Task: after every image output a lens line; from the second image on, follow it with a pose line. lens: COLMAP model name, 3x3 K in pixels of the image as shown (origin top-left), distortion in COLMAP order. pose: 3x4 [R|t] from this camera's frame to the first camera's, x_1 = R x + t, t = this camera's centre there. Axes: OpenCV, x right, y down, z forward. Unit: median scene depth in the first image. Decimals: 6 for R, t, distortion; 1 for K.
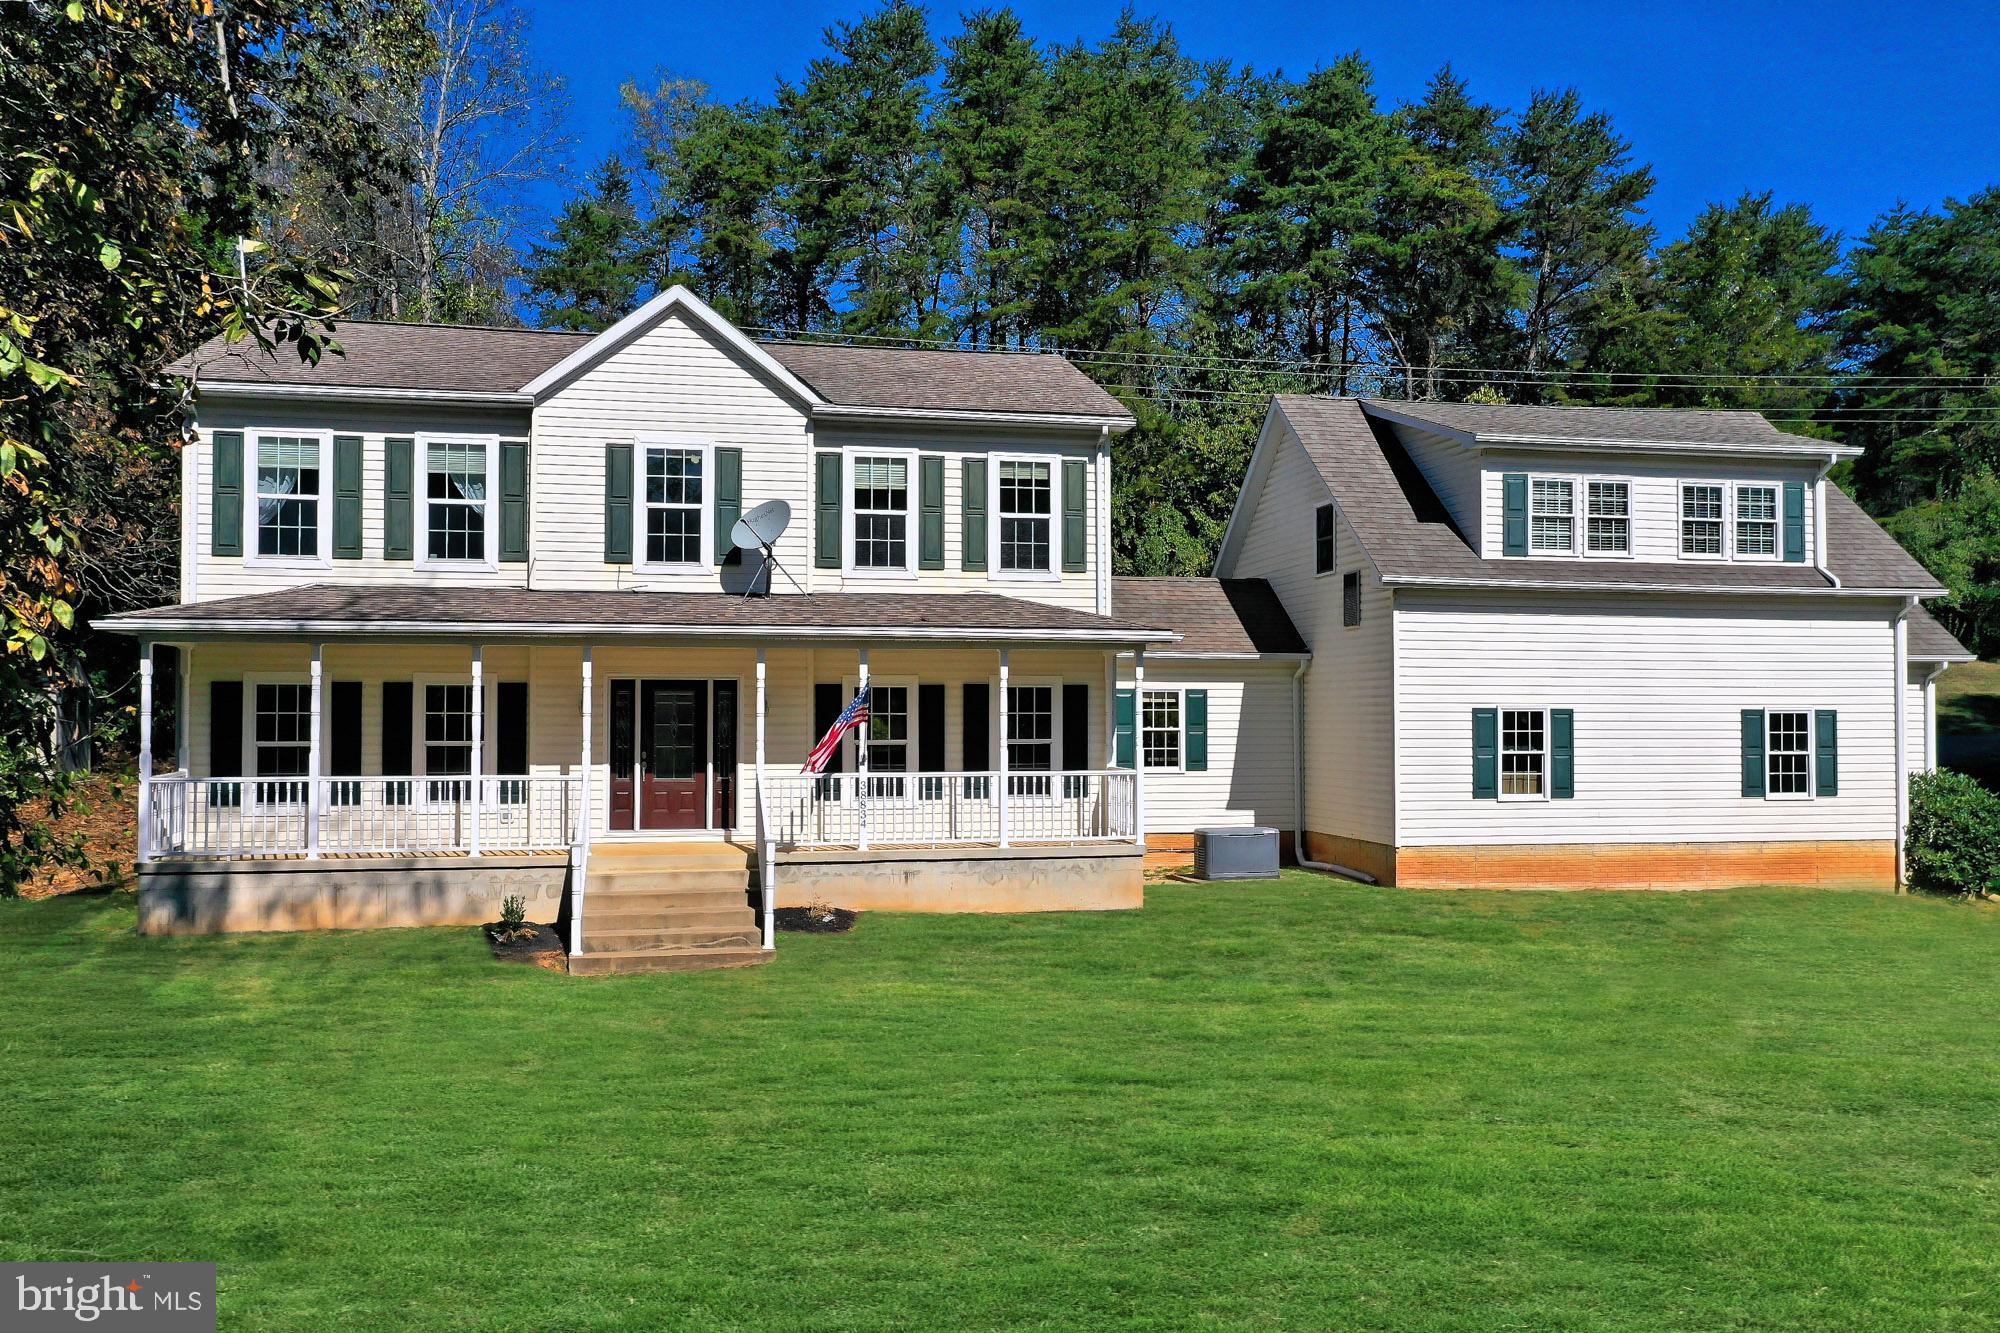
lens RADIAL K [[1552.4, 0, 1002.0], [0, 1552.4, 708.5], [0, 0, 1]] dist [-0.002346, 0.049868]
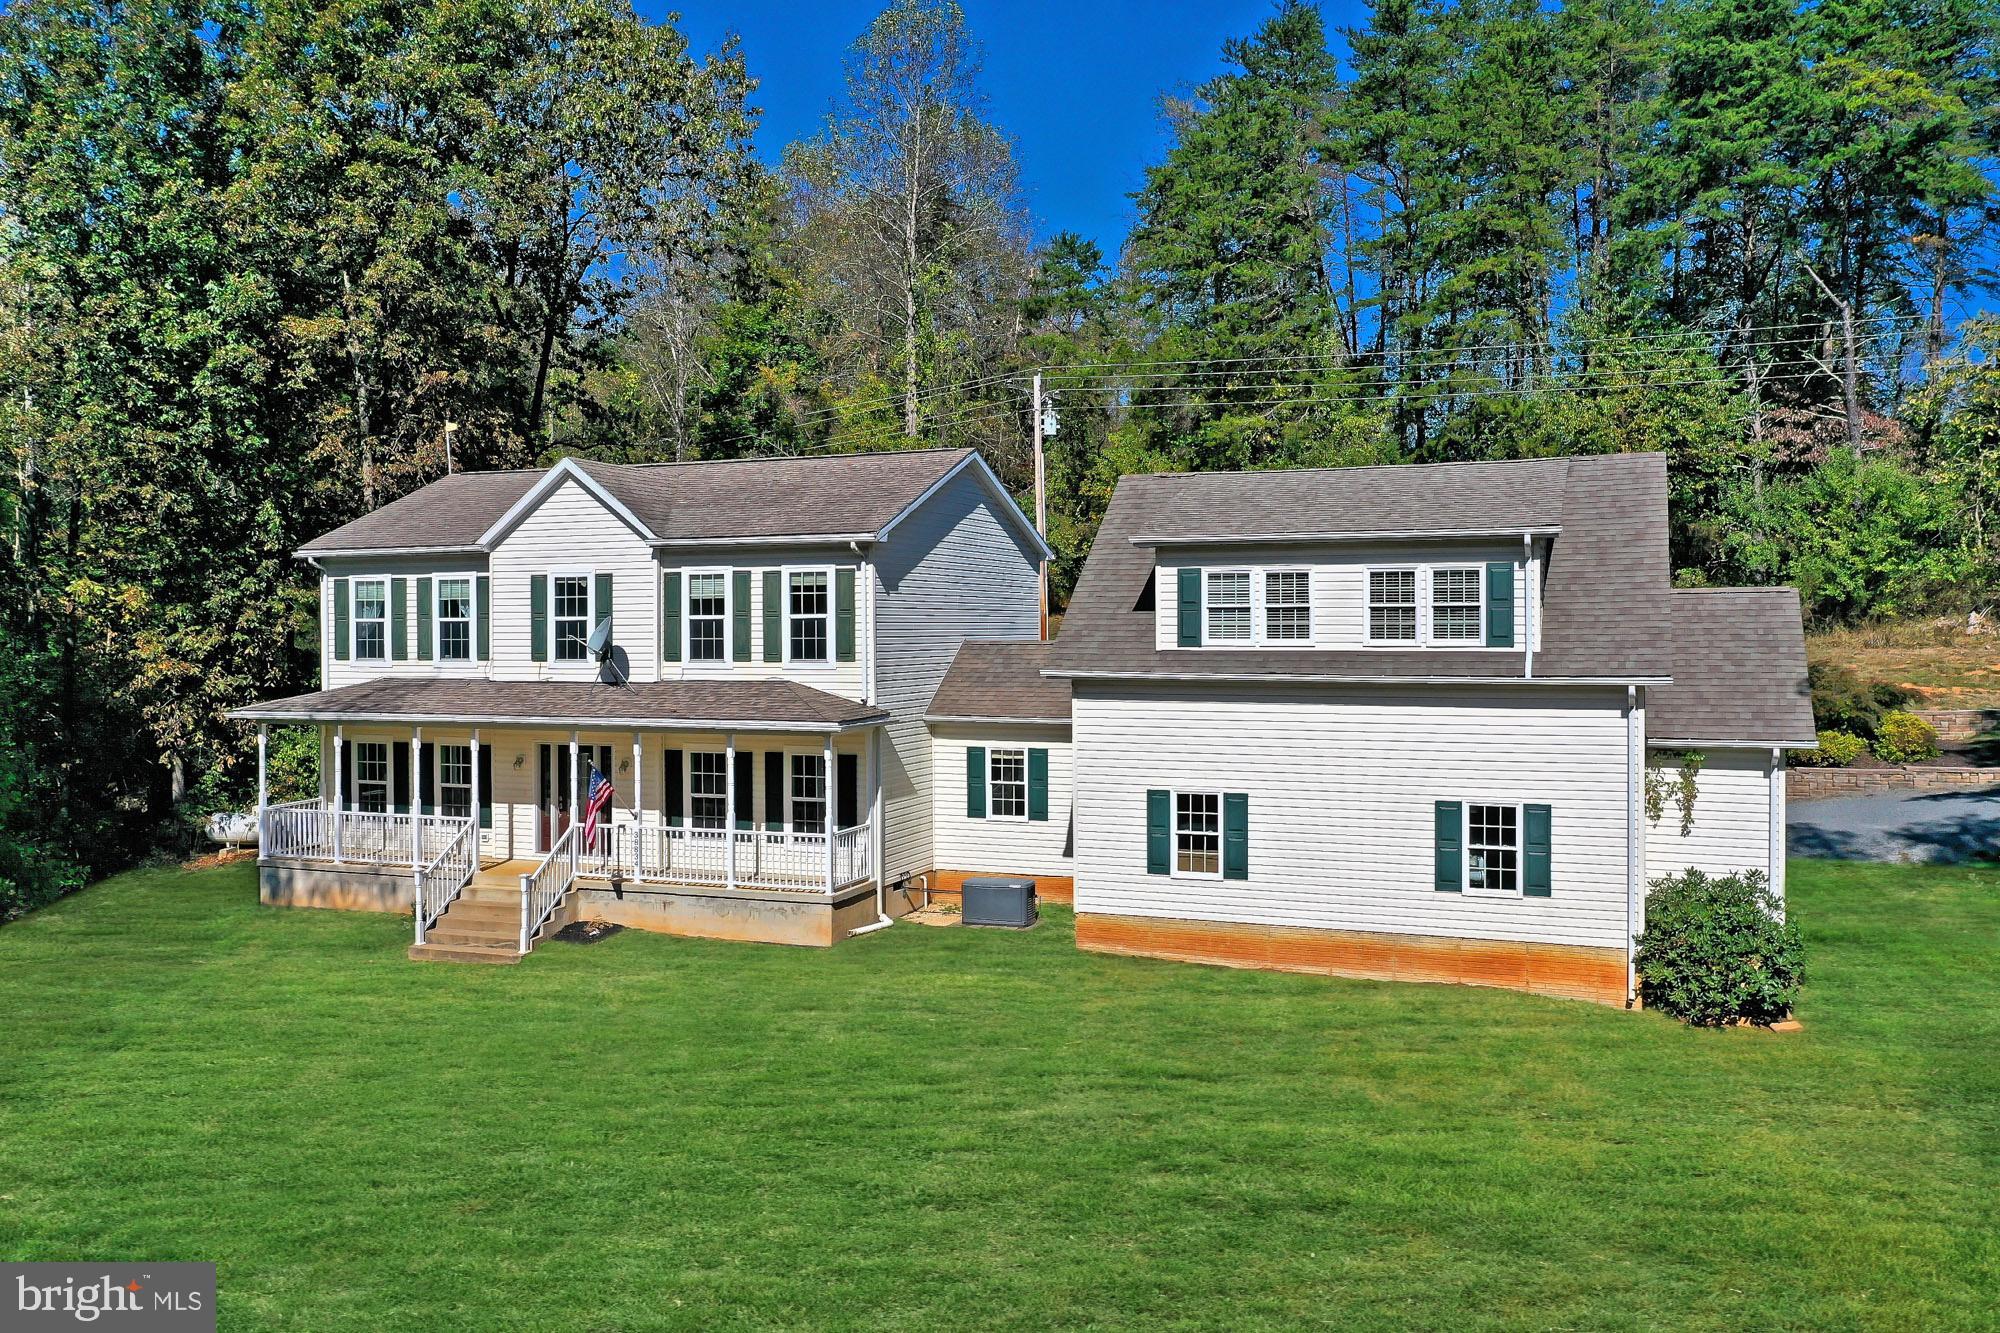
lens RADIAL K [[1580.2, 0, 1020.7], [0, 1580.2, 674.3], [0, 0, 1]] dist [-0.003478, 0.052993]
pose [[0.840234, 0.012033, -0.542091, 0.844170], [0.006812, 0.999441, 0.032743, -0.119144], [0.542182, -0.031204, 0.839682, 0.040330]]
